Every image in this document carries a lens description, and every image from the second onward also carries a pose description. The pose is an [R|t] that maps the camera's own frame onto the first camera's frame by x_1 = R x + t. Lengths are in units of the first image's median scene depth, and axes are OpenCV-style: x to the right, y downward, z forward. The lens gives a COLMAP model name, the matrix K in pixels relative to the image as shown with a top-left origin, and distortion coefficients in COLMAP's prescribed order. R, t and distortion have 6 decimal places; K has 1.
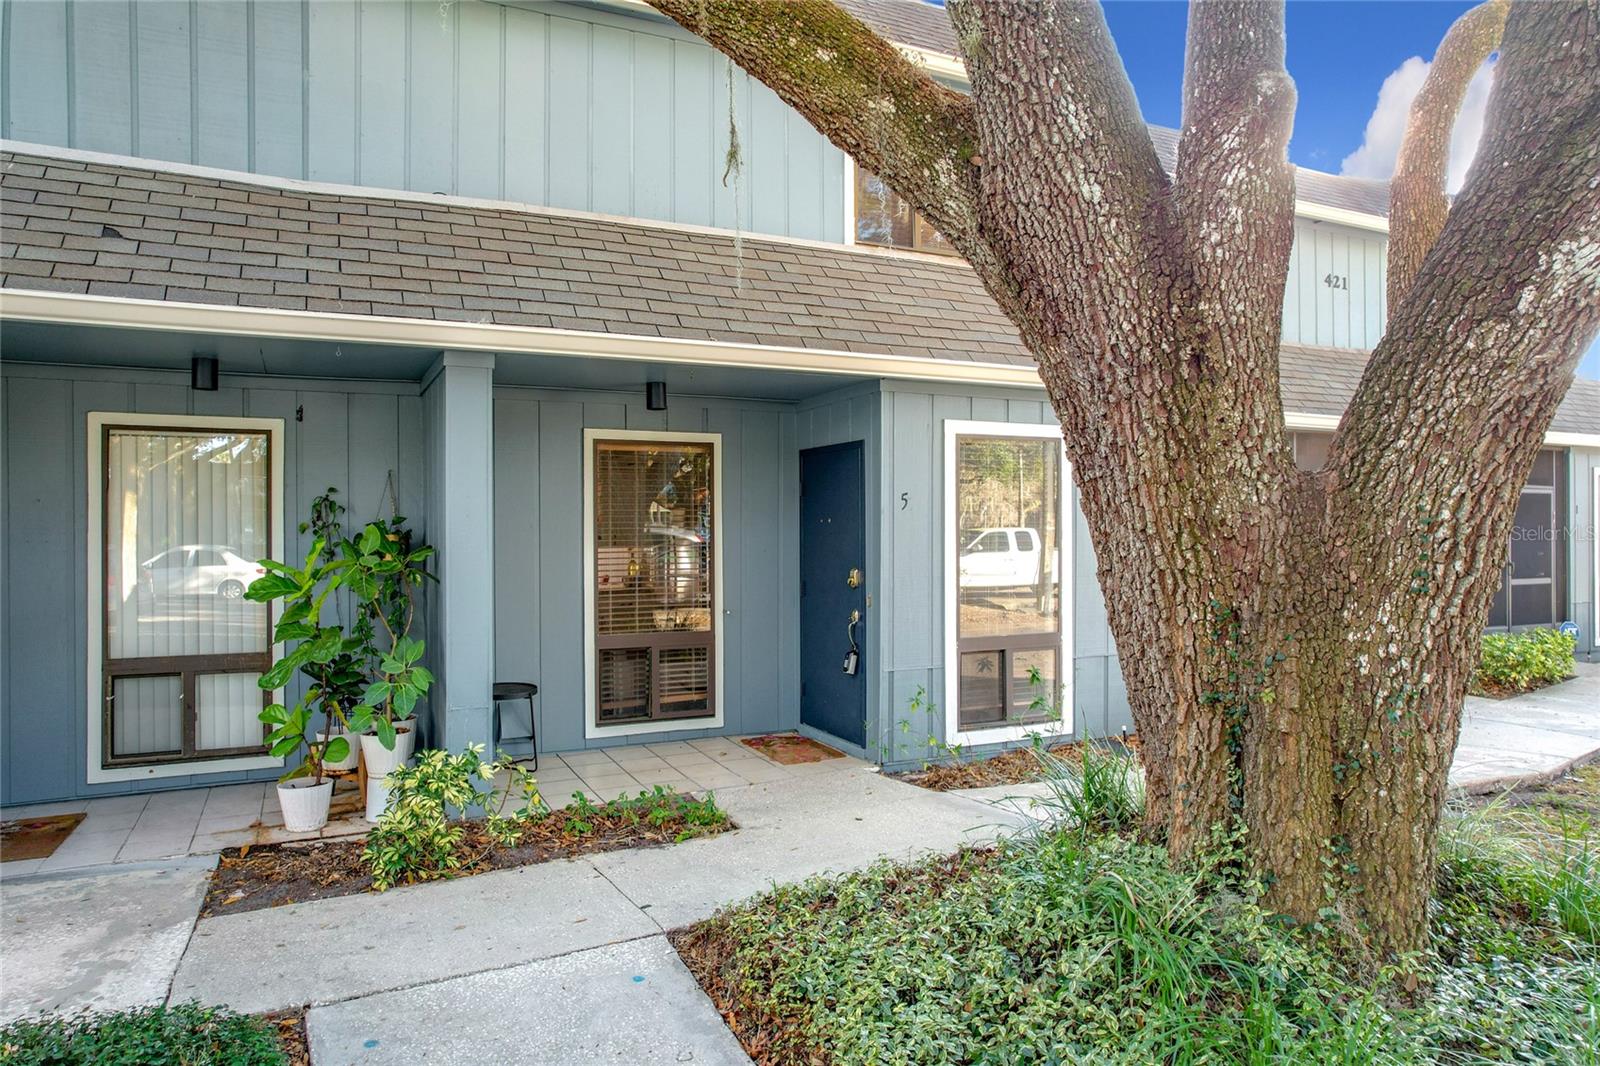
lens RADIAL K [[1009.8, 0, 829.8], [0, 1009.8, 529.2], [0, 0, 1]] dist [-0.077227, 0.061356]
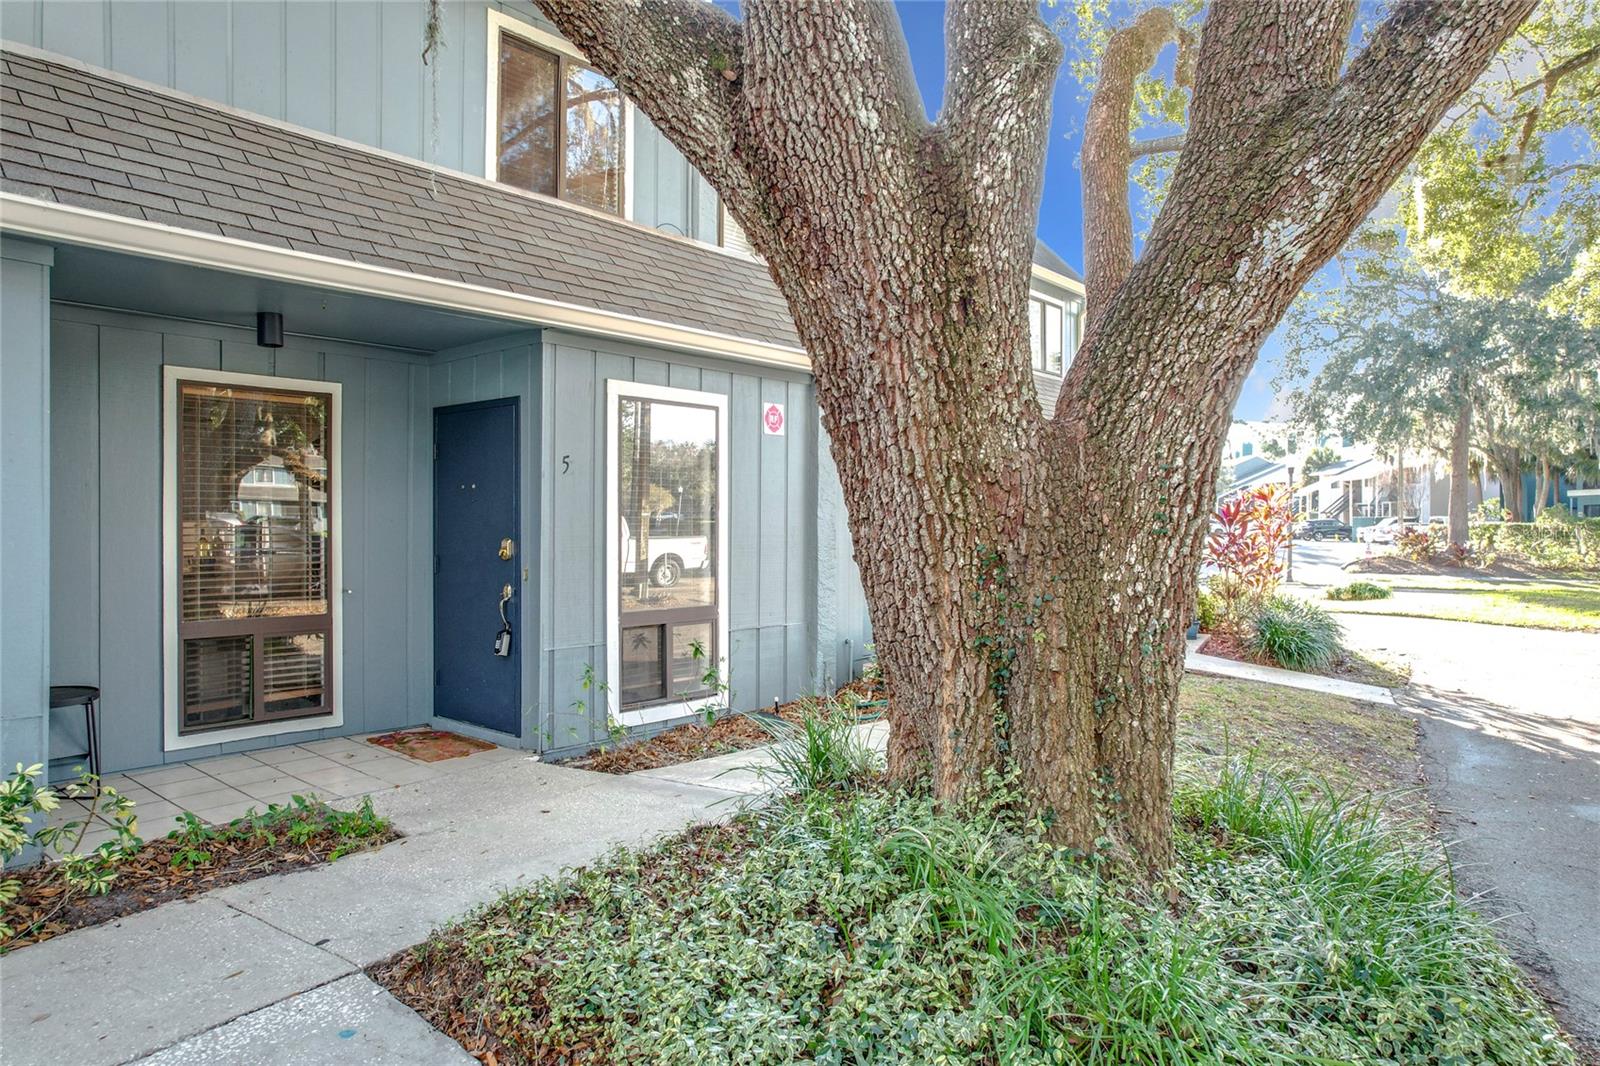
lens RADIAL K [[999.0, 0, 785.2], [0, 999.0, 529.7], [0, 0, 1]] dist [-0.074347, 0.066315]
pose [[0.919718, 0.002613, 0.392571, -0.177890], [-0.003437, 0.999993, 0.001395, 0.053683], [-0.392565, -0.002632, 0.919721, 0.158353]]
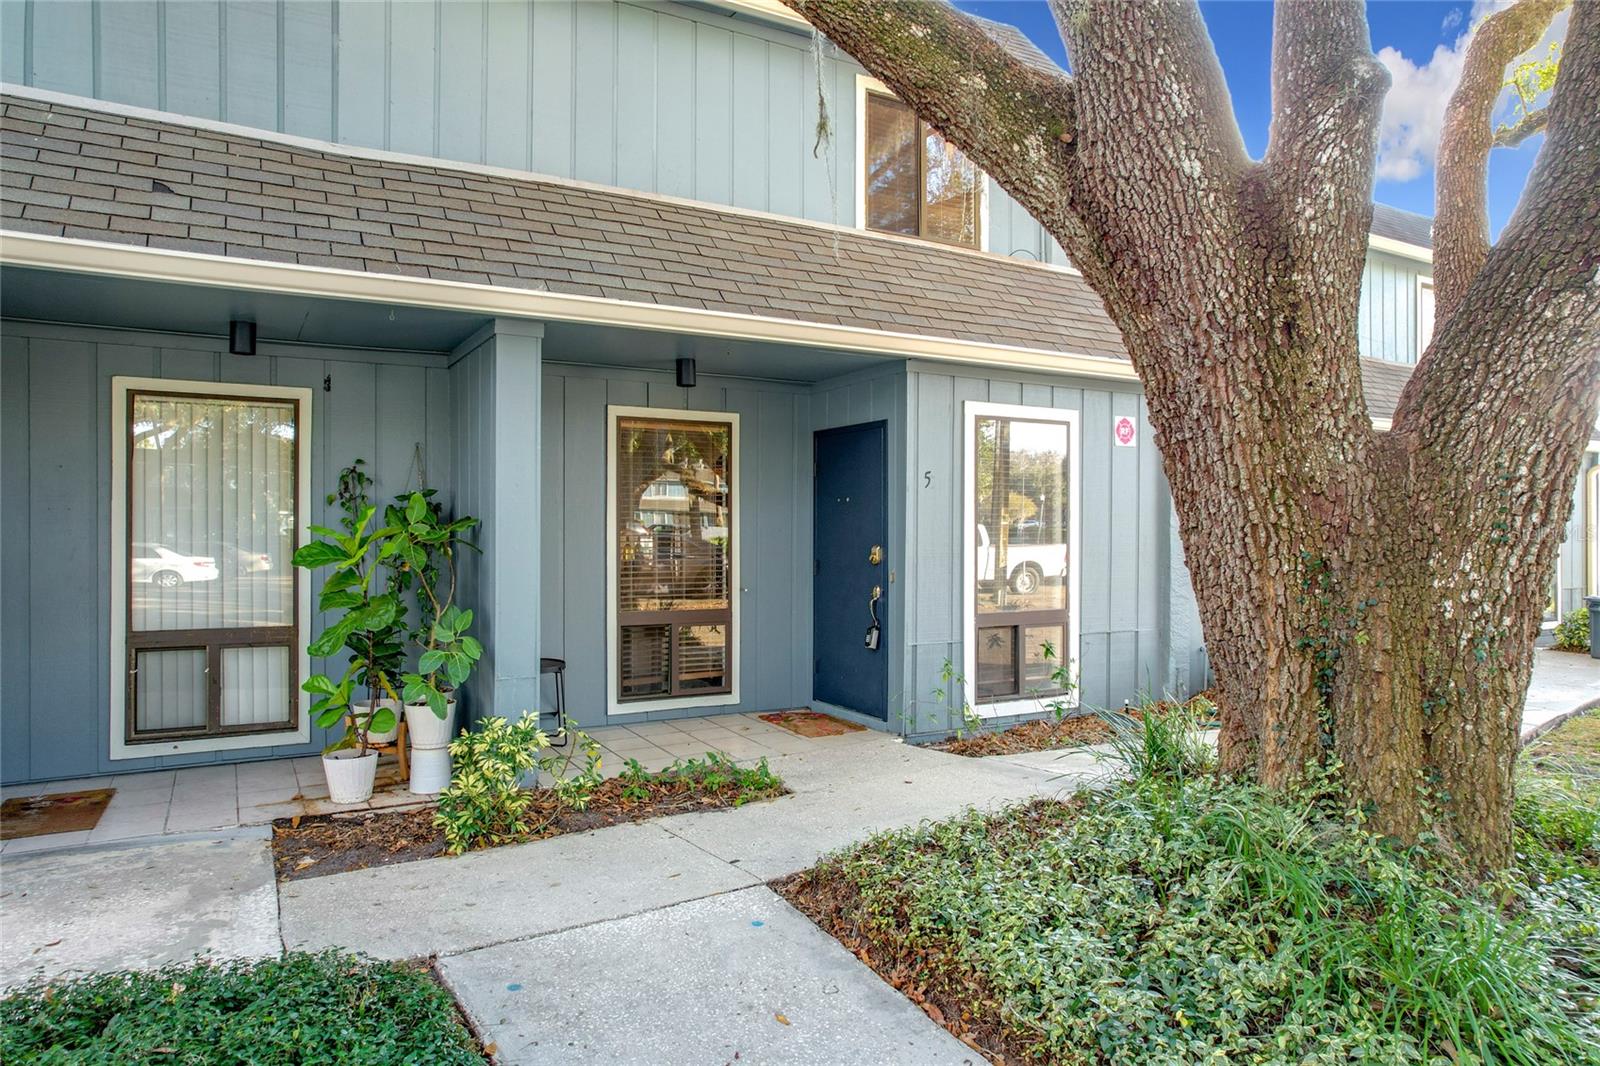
lens RADIAL K [[1005.8, 0, 811.9], [0, 1005.8, 535.6], [0, 0, 1]] dist [-0.084554, 0.073443]
pose [[0.997518, 0.004517, 0.070273, -0.208953], [-0.004540, 0.999990, 0.000169, 0.054086], [-0.070271, -0.000487, 0.997528, -0.018301]]
